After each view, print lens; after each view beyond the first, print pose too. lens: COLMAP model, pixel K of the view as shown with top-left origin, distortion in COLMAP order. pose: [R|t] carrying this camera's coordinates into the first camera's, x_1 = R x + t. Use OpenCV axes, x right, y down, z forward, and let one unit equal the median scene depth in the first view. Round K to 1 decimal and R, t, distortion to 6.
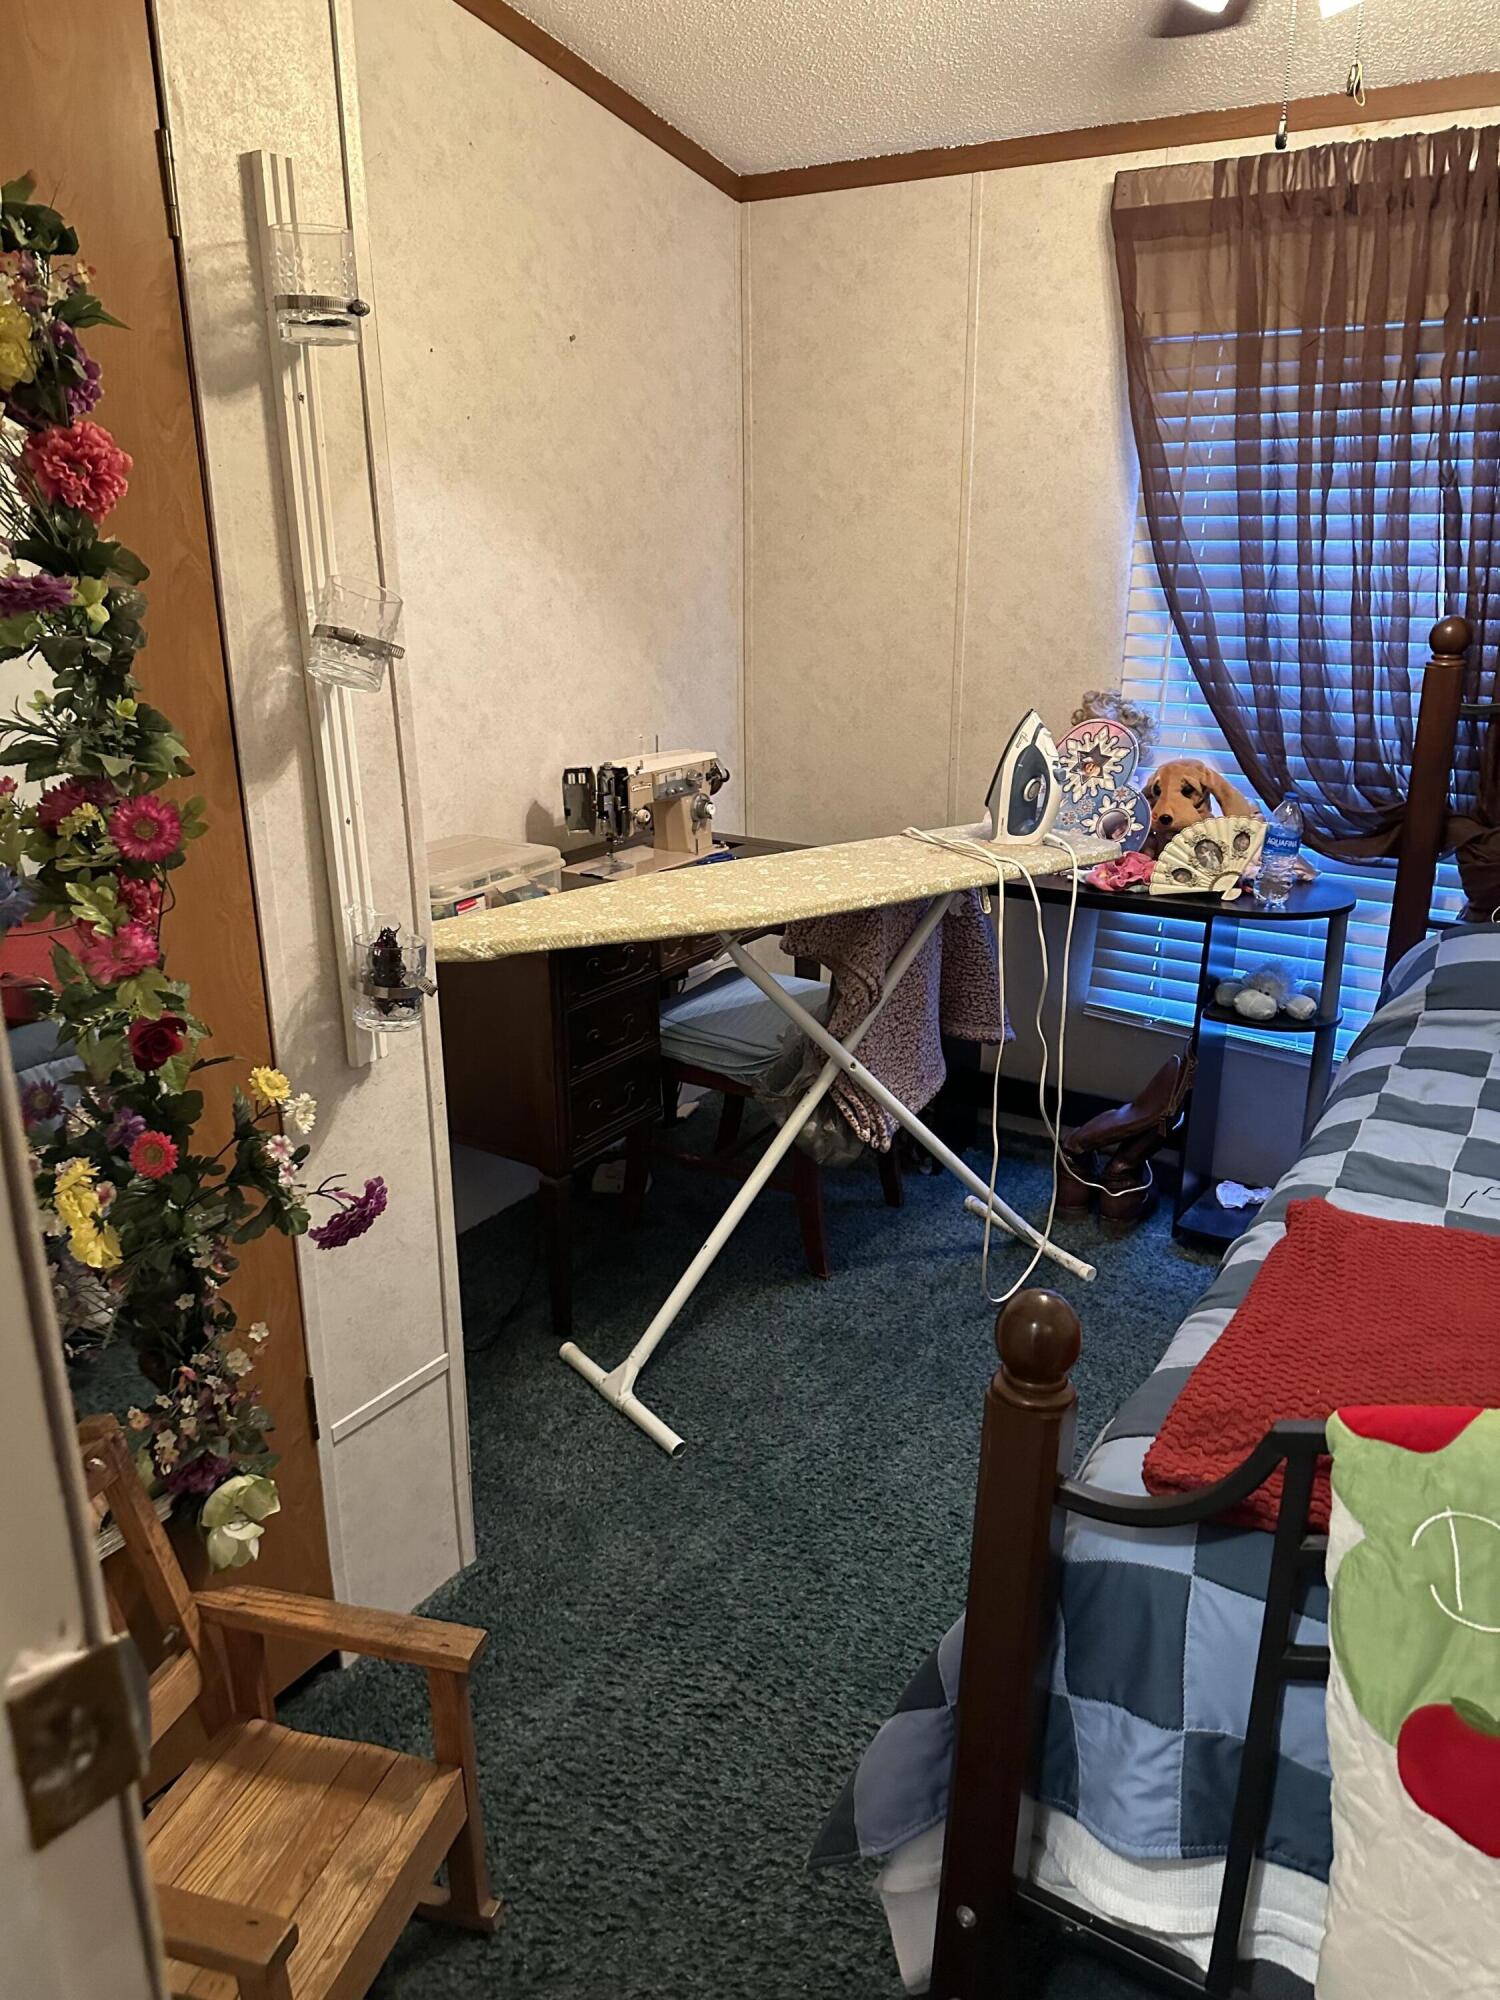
lens RADIAL K [[1466.0, 0, 740.8], [0, 1466.0, 993.3], [0, 0, 1]] dist [-0.003111, 0.014144]
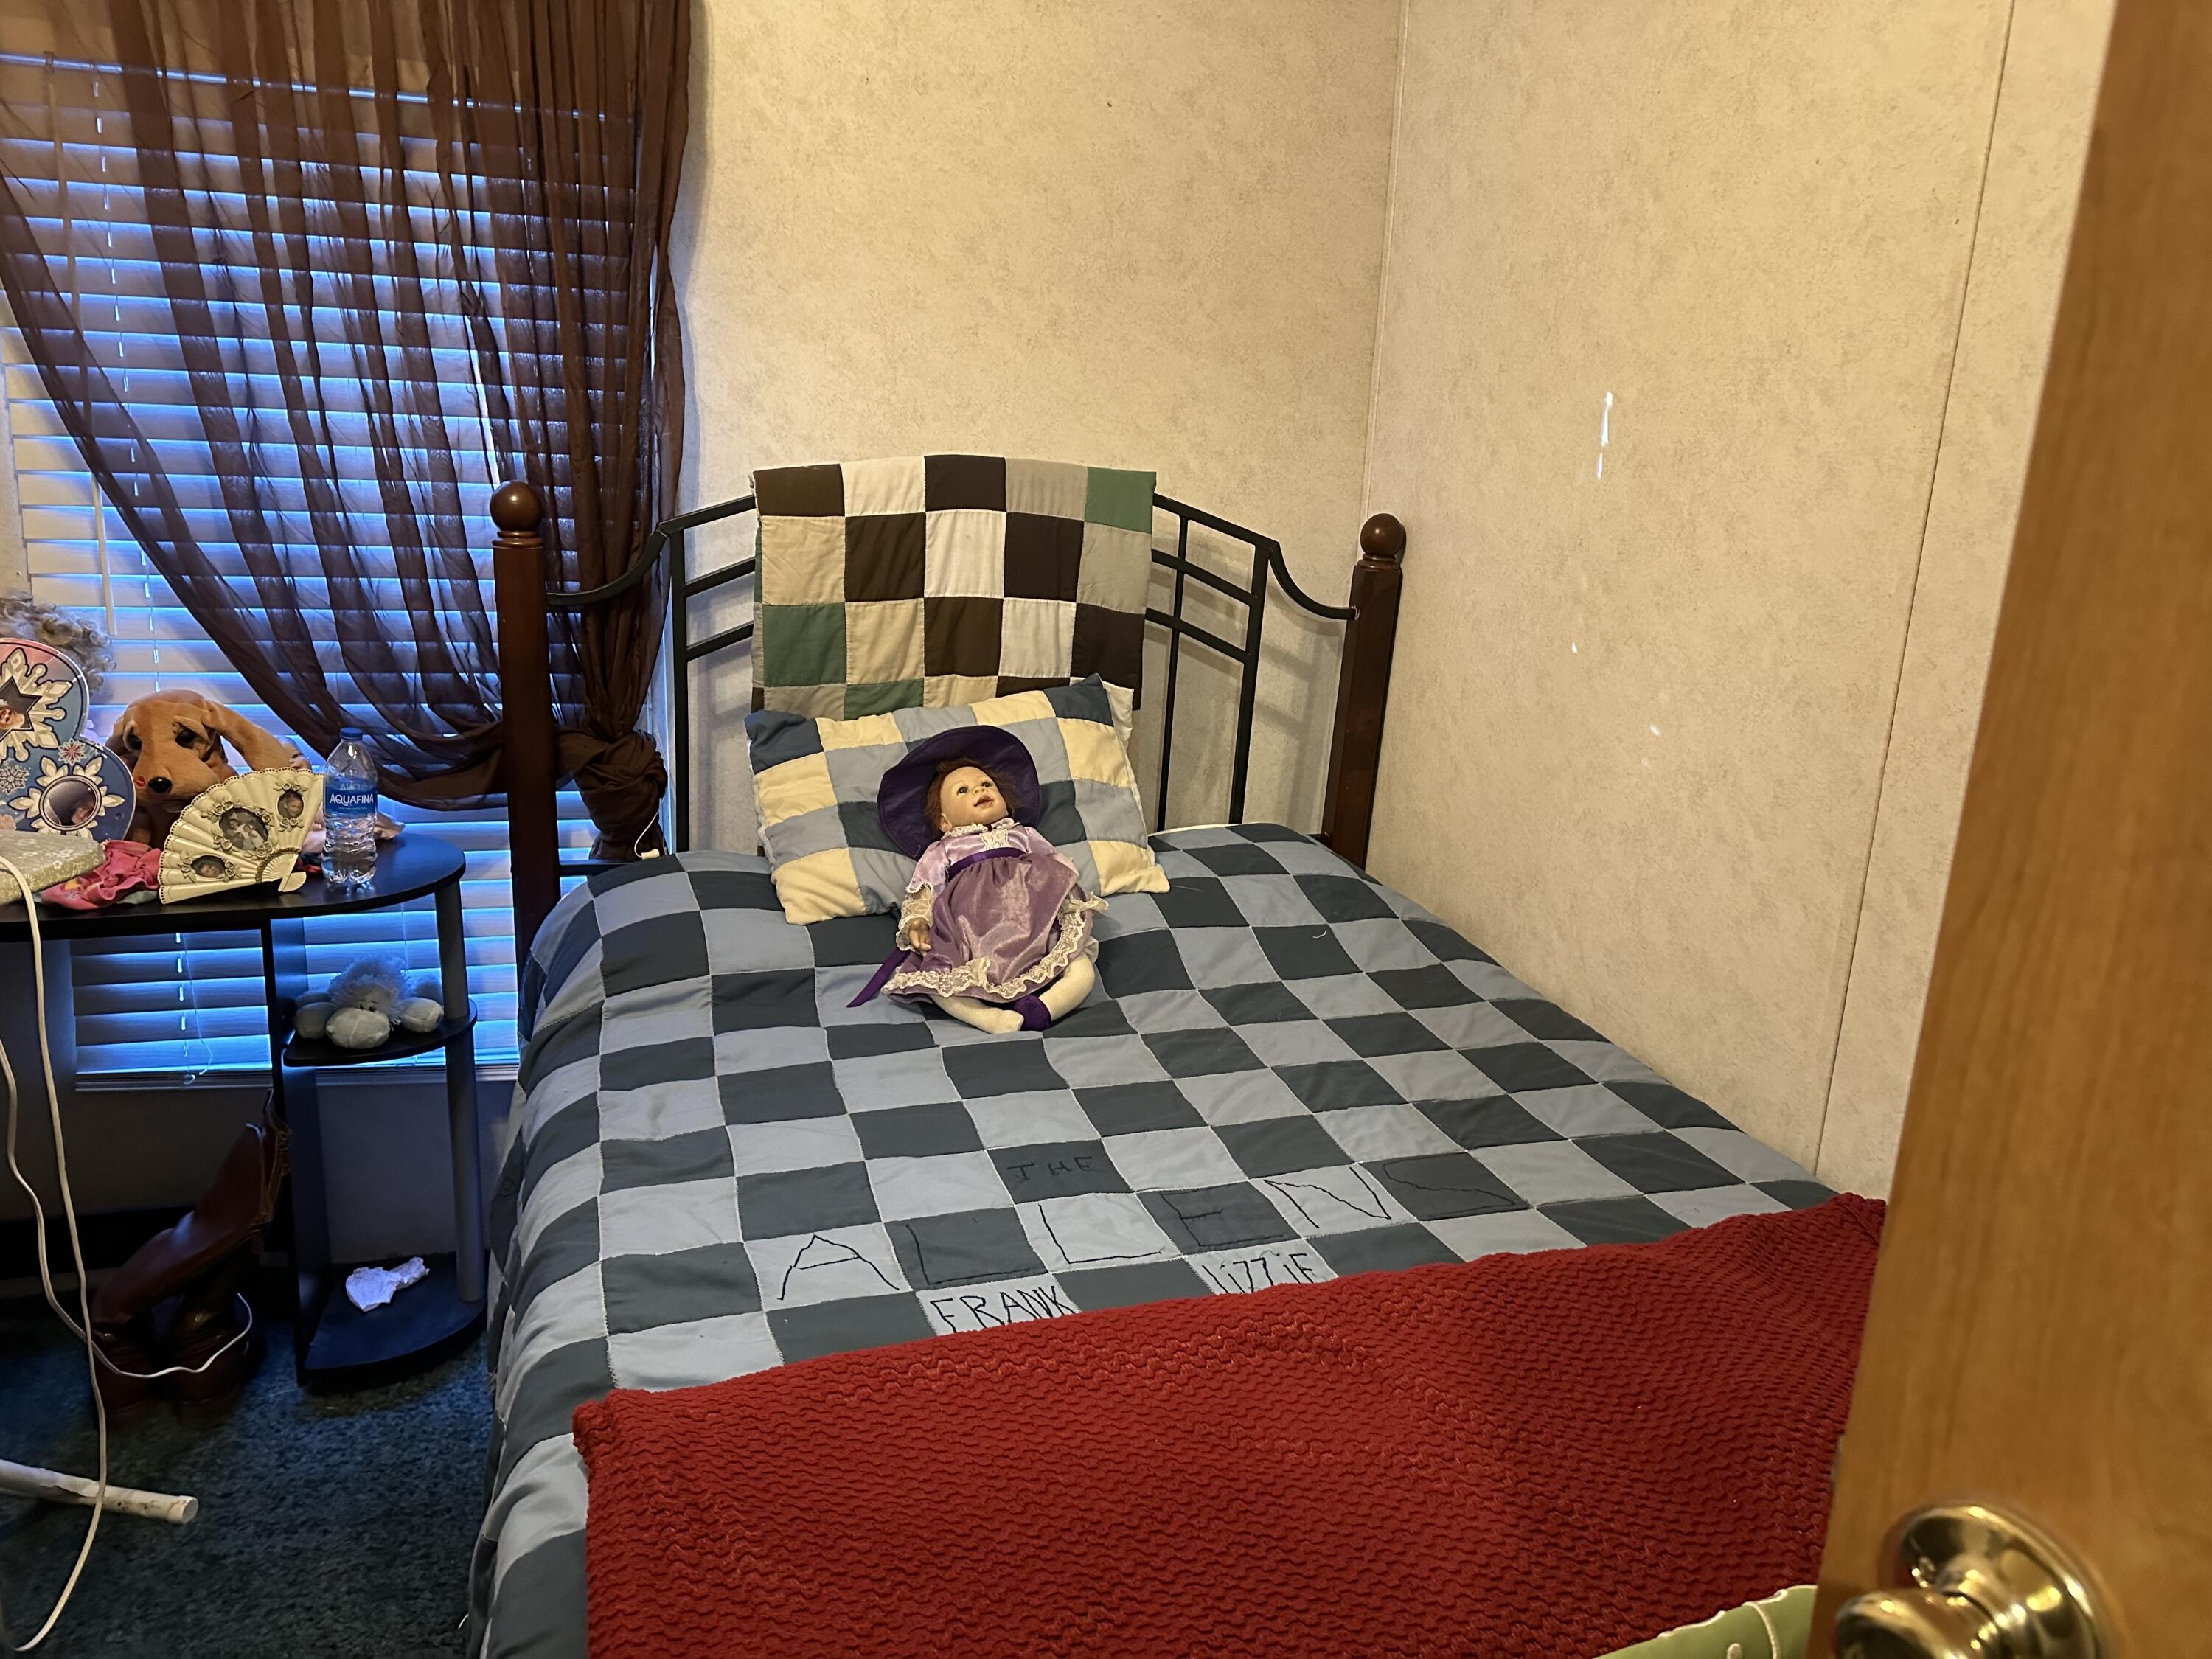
lens RADIAL K [[1621.4, 0, 1105.2], [0, 1621.4, 819.5], [0, 0, 1]] dist [-0.003111, 0.014144]
pose [[0.653038, -0.161106, 0.739991, 0.023838], [0.182800, 0.981752, 0.052421, -0.065549], [-0.734932, 0.101038, 0.670571, 0.200791]]
